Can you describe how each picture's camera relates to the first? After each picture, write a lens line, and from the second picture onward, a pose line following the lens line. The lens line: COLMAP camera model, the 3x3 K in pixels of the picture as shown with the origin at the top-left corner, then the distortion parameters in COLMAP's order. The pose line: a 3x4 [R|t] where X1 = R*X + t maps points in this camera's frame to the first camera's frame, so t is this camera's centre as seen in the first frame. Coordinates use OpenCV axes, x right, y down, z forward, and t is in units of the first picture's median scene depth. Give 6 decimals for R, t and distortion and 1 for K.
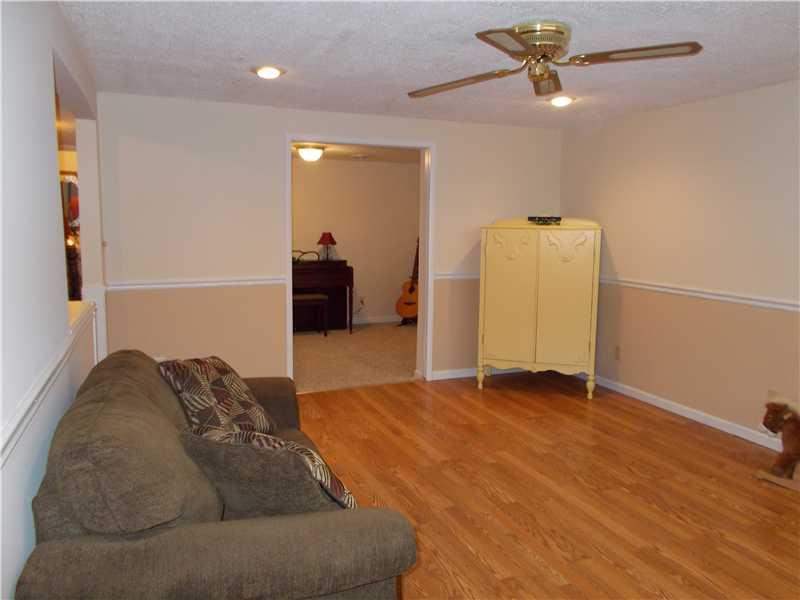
lens RADIAL K [[631.4, 0, 400.0], [0, 631.4, 299.9], [0, 0, 1]] dist [0.015599, -0.000838]
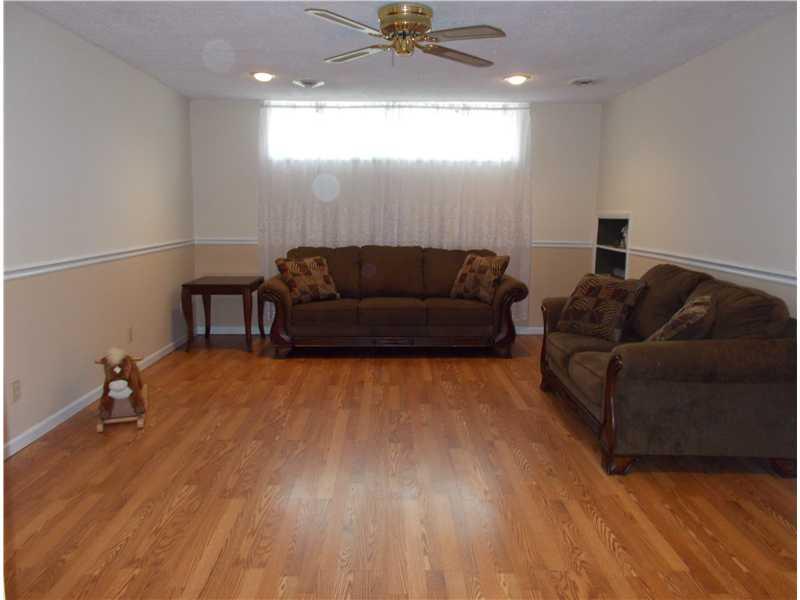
lens RADIAL K [[631.4, 0, 400.0], [0, 631.4, 300.7], [0, 0, 1]] dist [0.015599, -0.000838]
pose [[-0.932504, -0.064613, 0.355333, -0.159303], [0.033947, 0.963830, 0.264347, -0.158513], [-0.359561, 0.258567, -0.896582, 1.568145]]
